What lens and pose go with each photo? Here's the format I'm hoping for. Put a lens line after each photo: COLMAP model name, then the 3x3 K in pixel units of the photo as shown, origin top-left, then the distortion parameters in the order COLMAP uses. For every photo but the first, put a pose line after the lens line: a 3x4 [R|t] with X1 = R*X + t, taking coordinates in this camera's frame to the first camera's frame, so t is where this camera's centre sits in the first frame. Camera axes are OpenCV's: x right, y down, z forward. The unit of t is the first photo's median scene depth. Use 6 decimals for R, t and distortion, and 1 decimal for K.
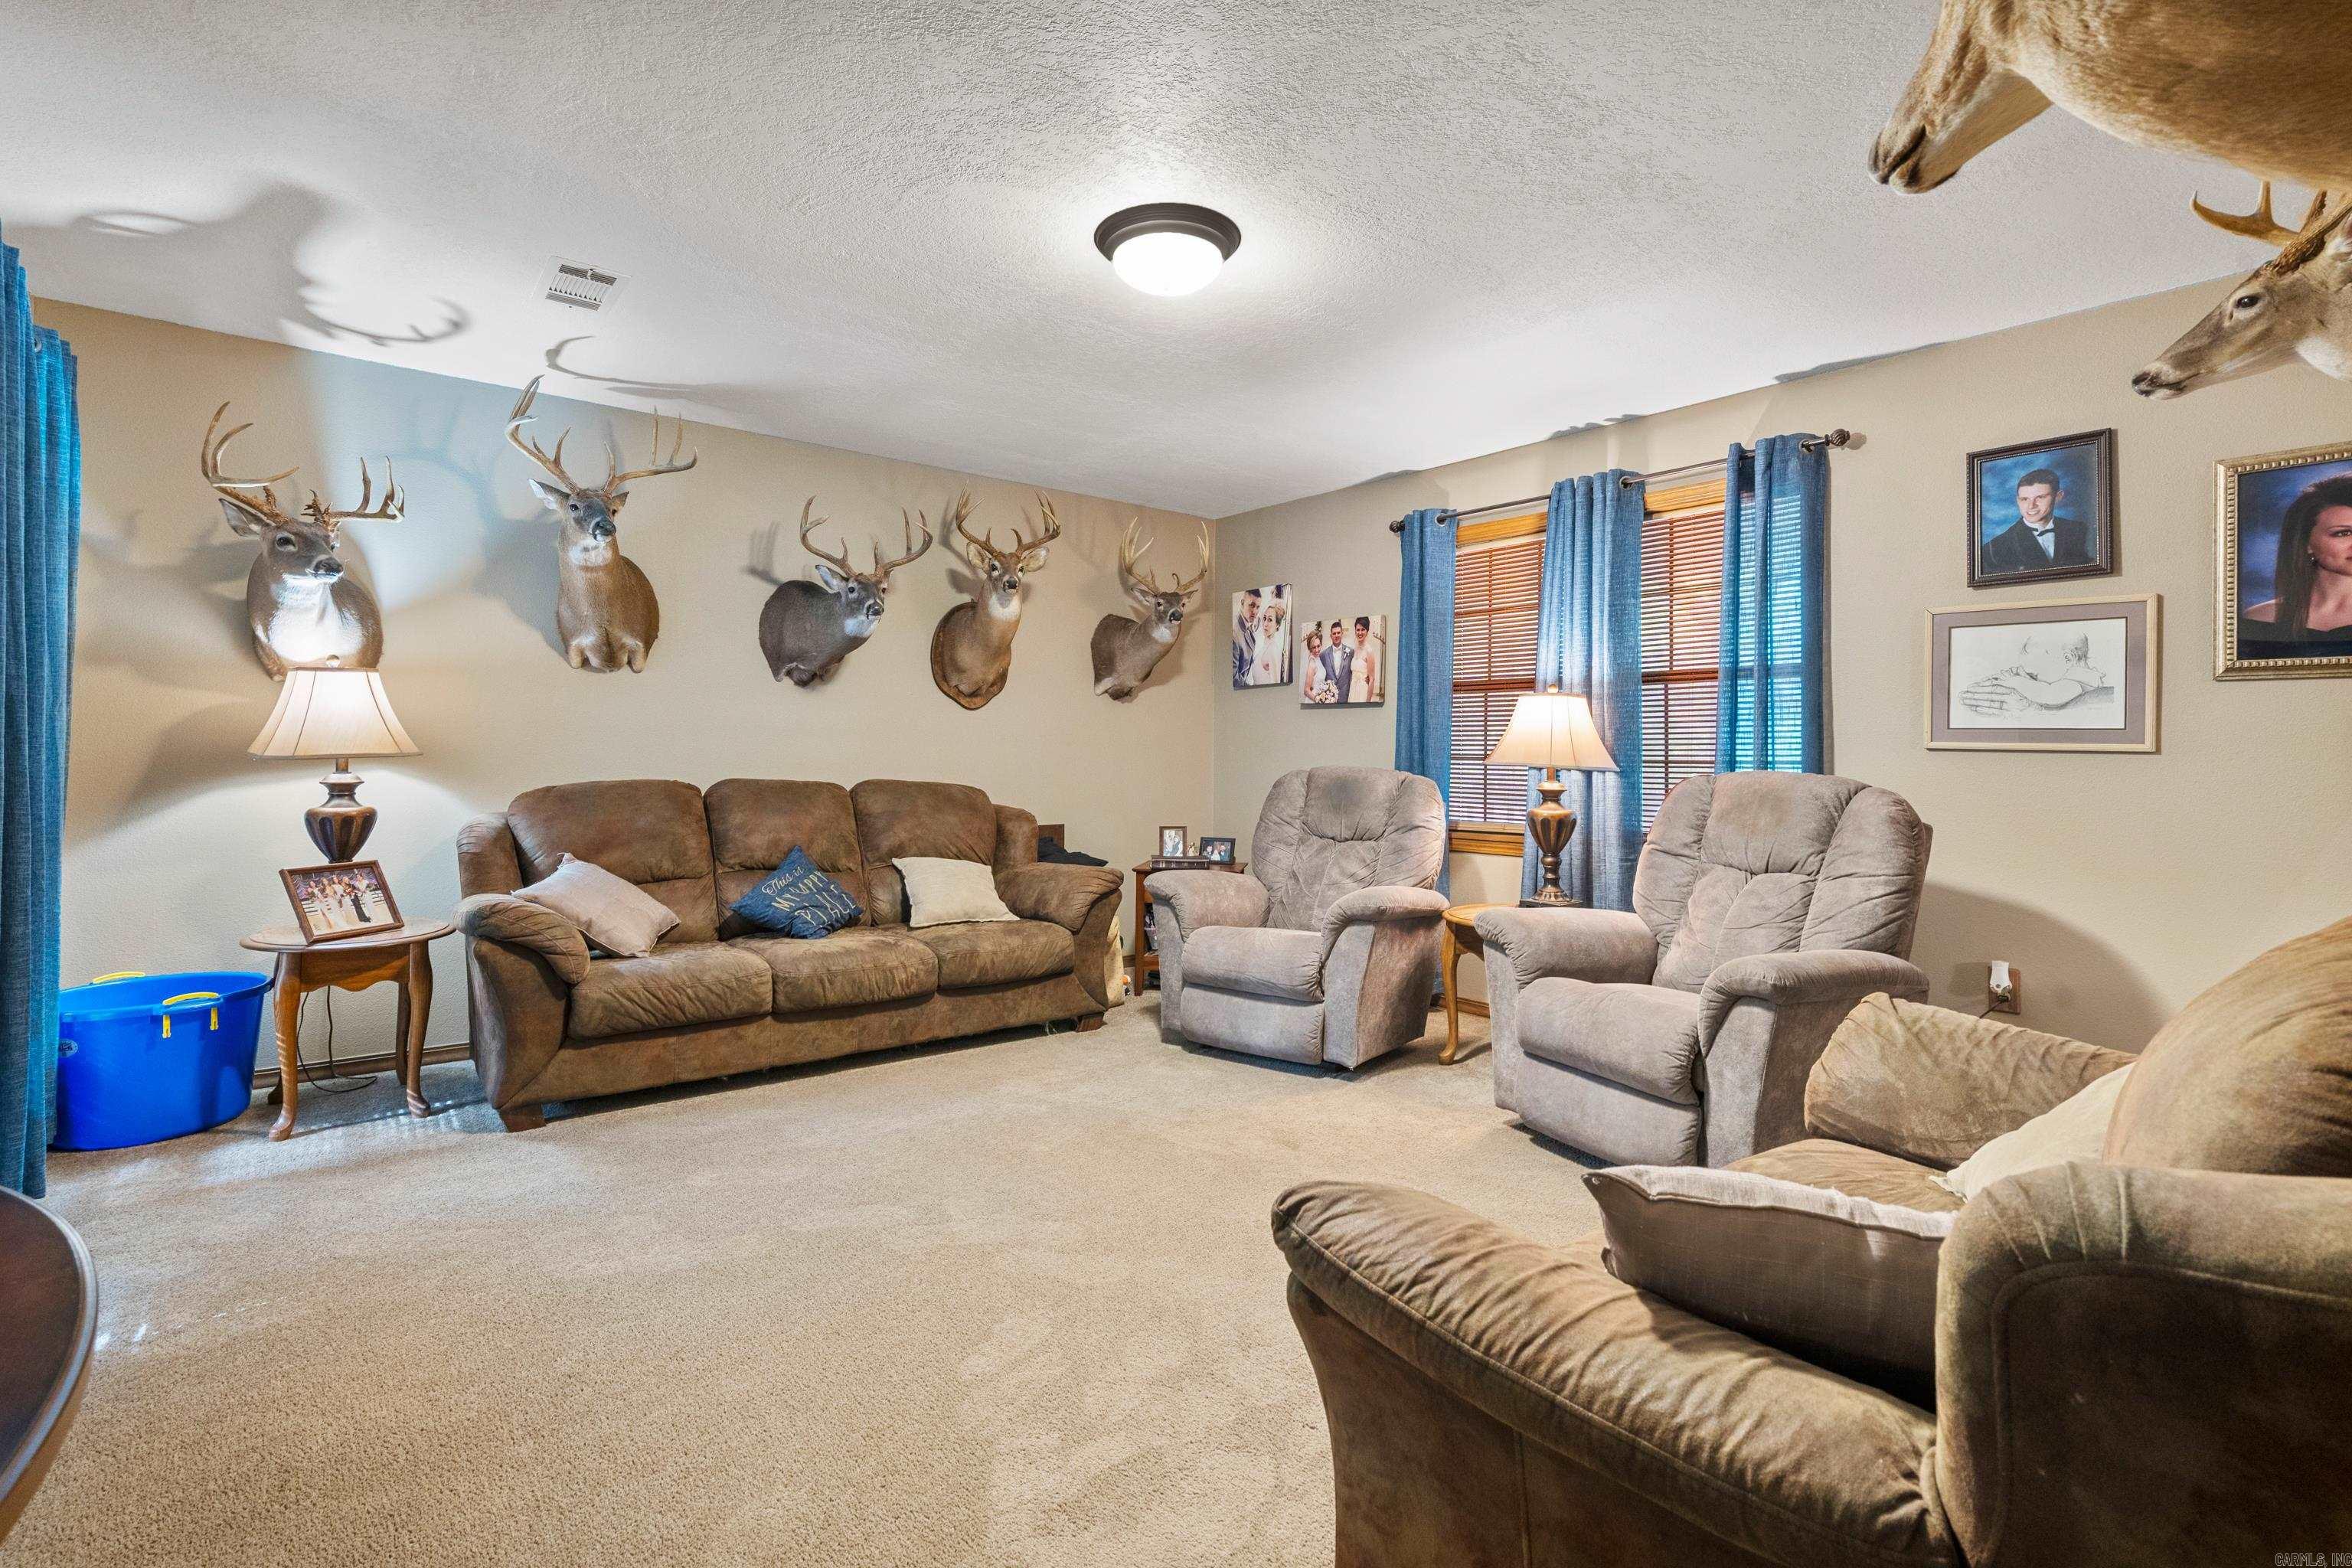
lens RADIAL K [[1076.6, 0, 1168.2], [0, 1076.6, 768.5], [0, 0, 1]] dist [0.003076, 0.000538]
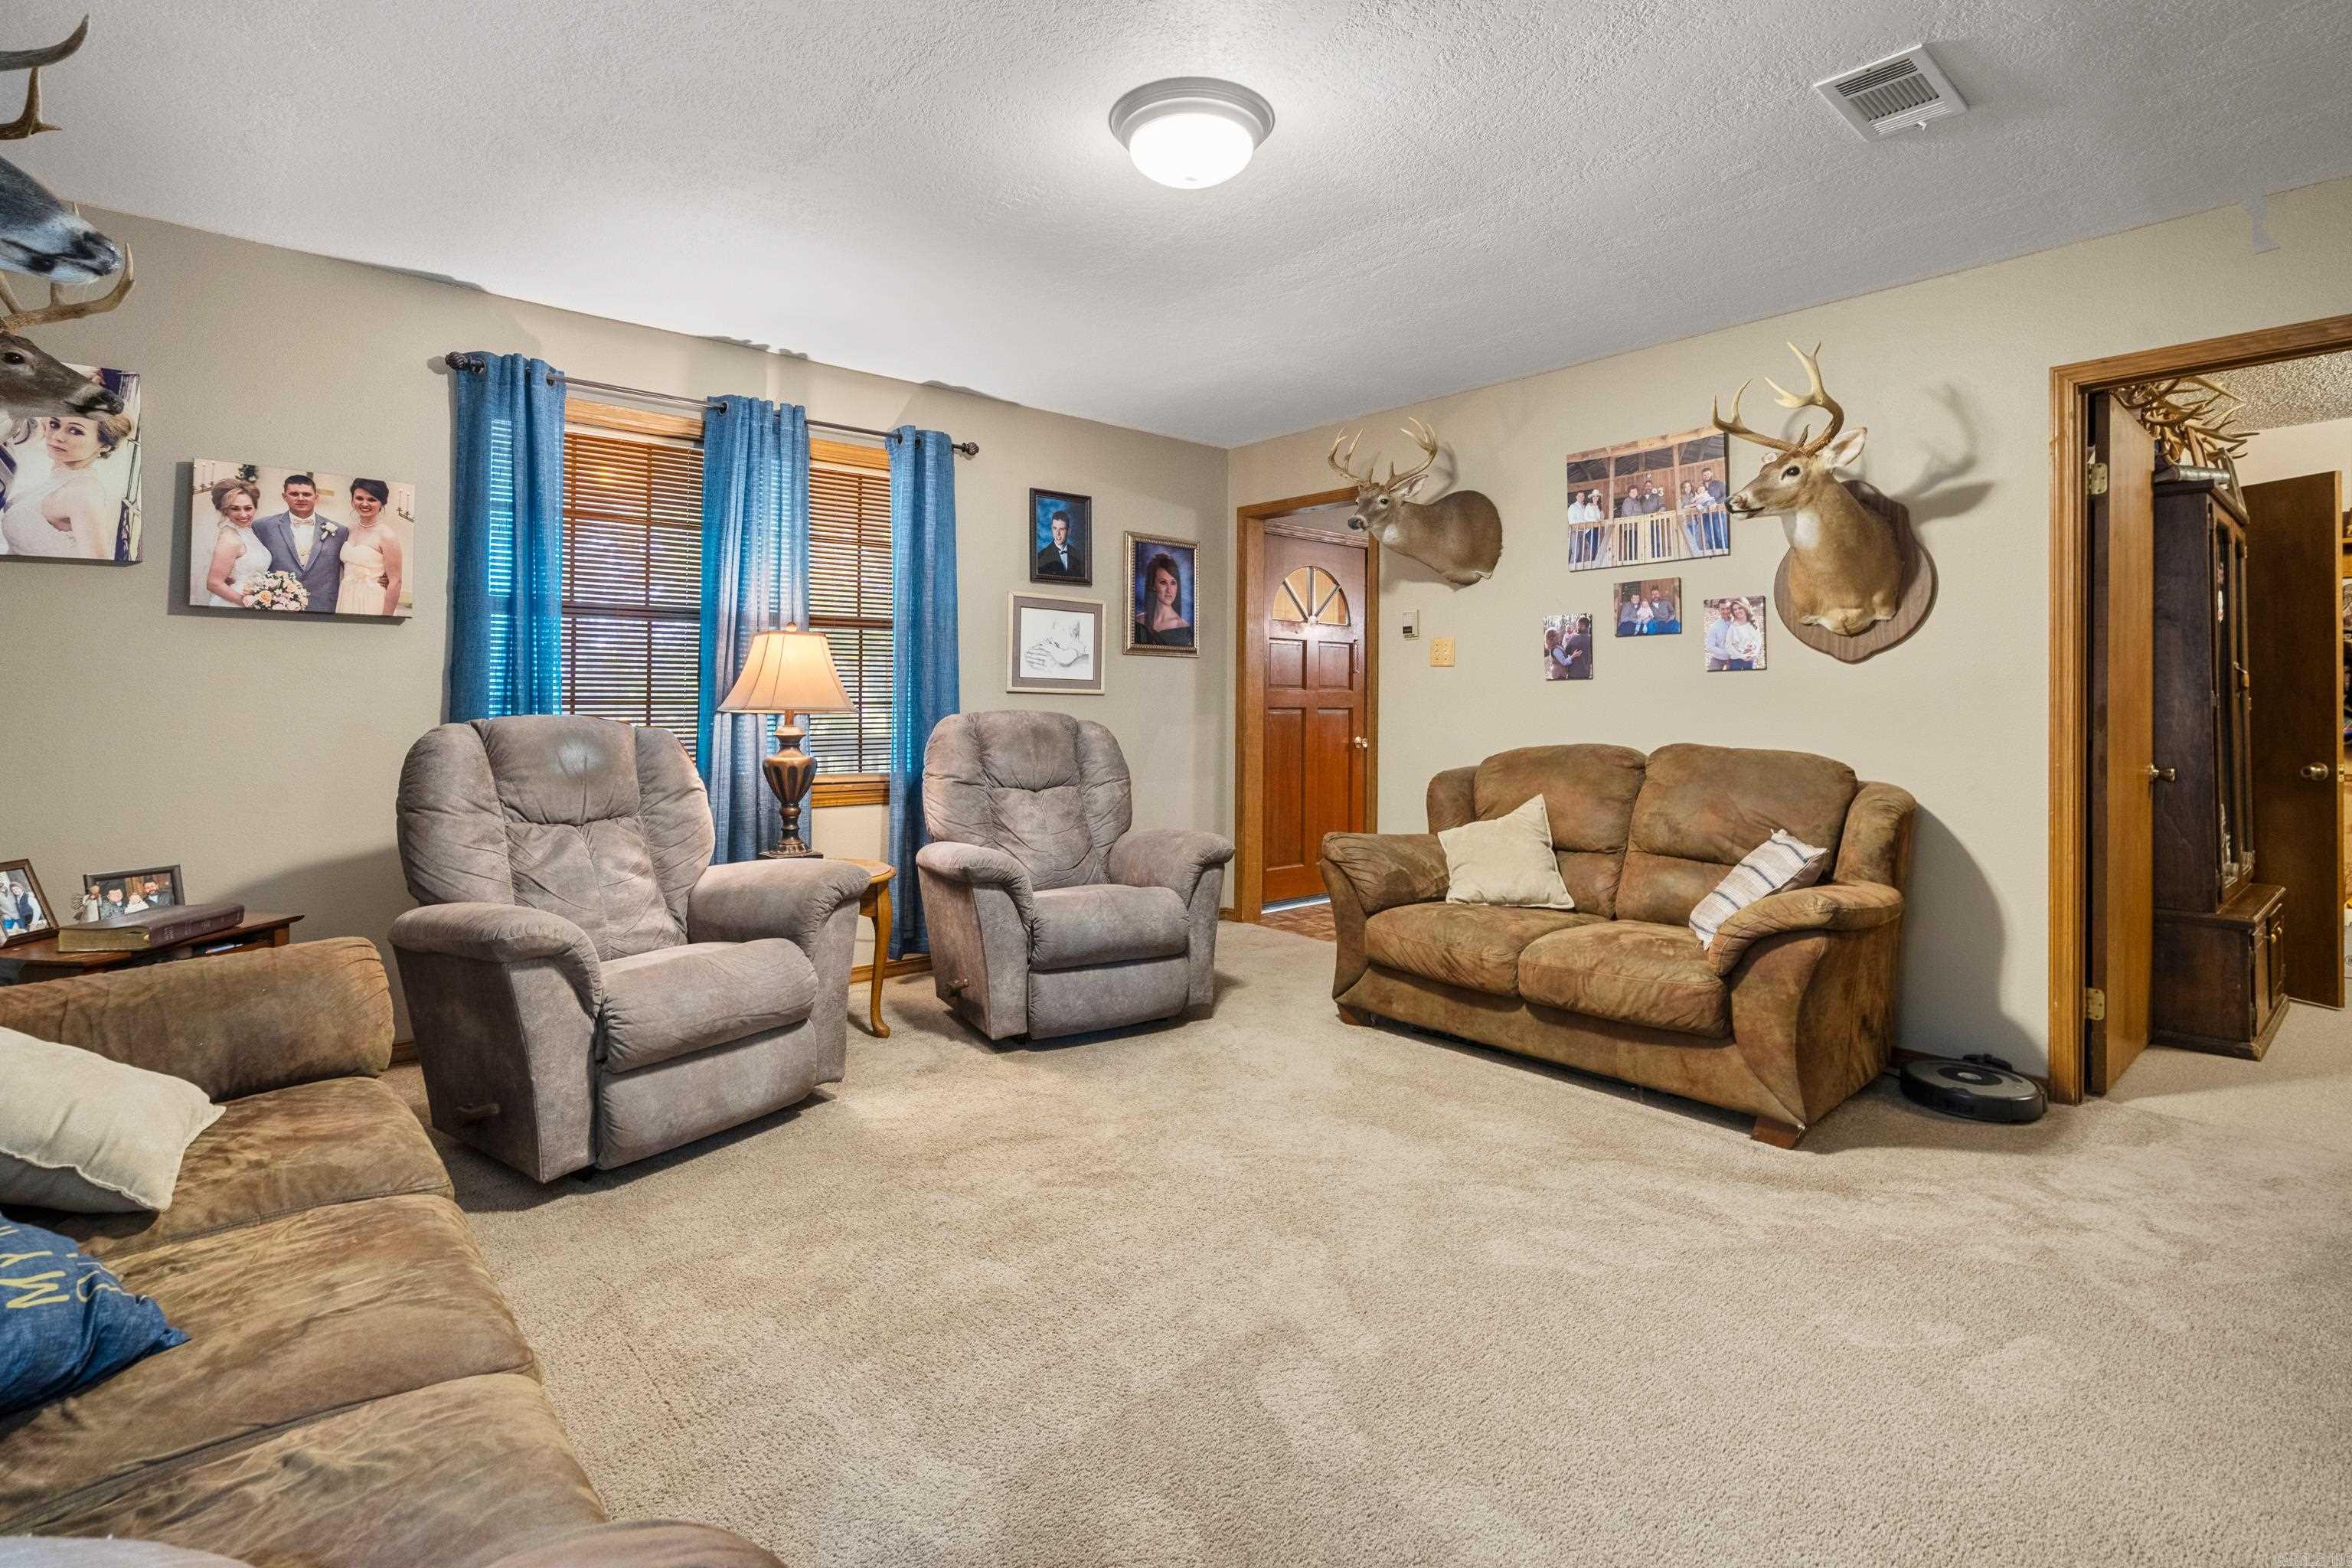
lens RADIAL K [[1117.9, 0, 1180.7], [0, 1117.9, 701.0], [0, 0, 1]] dist [0.001837, 0.000033]
pose [[-0.041200, -0.007027, 0.999126, -0.665204], [0.014261, 0.999869, 0.007620, -0.012940], [-0.999049, 0.014562, -0.041095, 0.751324]]
